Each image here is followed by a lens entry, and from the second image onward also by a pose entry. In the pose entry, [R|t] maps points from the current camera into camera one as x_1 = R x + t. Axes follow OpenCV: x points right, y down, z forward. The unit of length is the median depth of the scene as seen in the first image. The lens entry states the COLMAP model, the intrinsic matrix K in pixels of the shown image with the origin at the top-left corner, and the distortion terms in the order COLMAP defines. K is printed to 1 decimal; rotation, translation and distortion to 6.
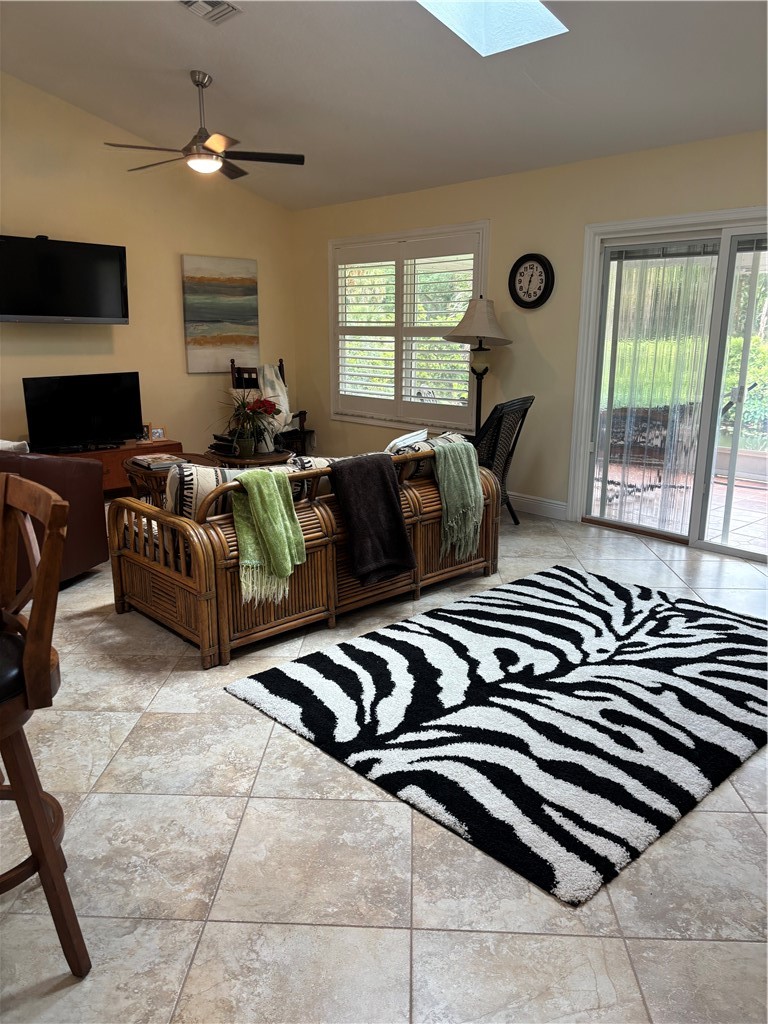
lens RADIAL K [[773.9, 0, 384.0], [0, 773.9, 512.0], [0, 0, 1]] dist [-0.002026, -0.005337]
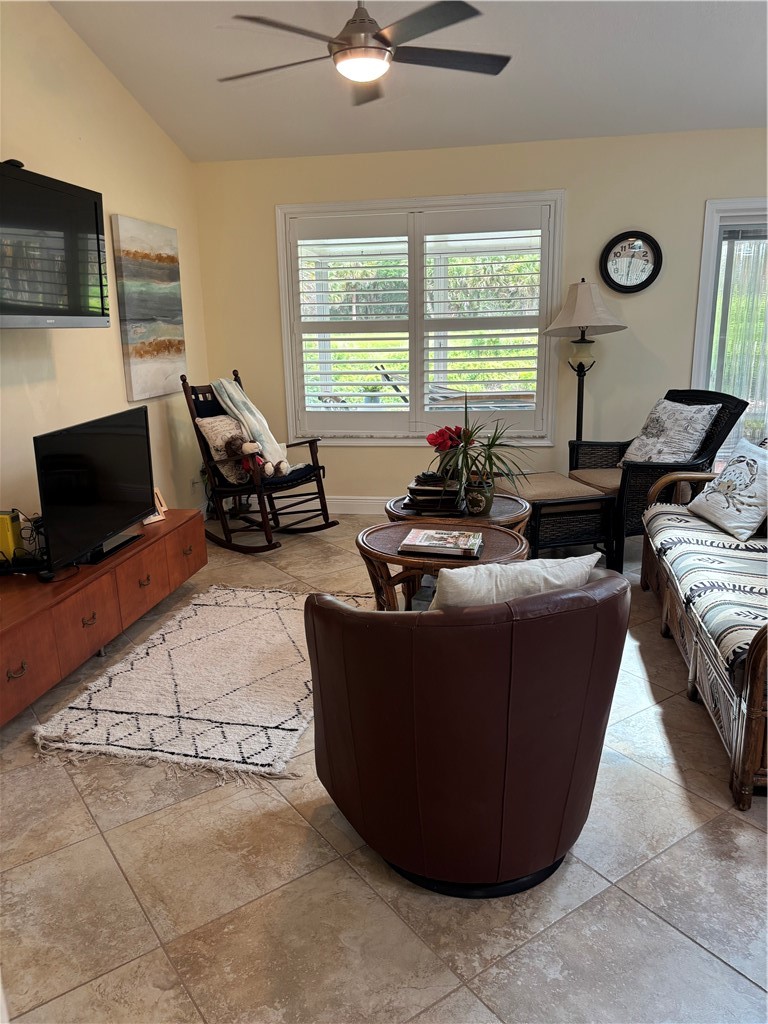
lens RADIAL K [[773.9, 0, 384.0], [0, 773.9, 512.0], [0, 0, 1]] dist [-0.002026, -0.005337]
pose [[0.801127, -0.171410, 0.573423, -0.494852], [0.167214, 0.984060, 0.060546, -0.097157], [-0.574661, 0.047379, 0.817019, 0.374200]]
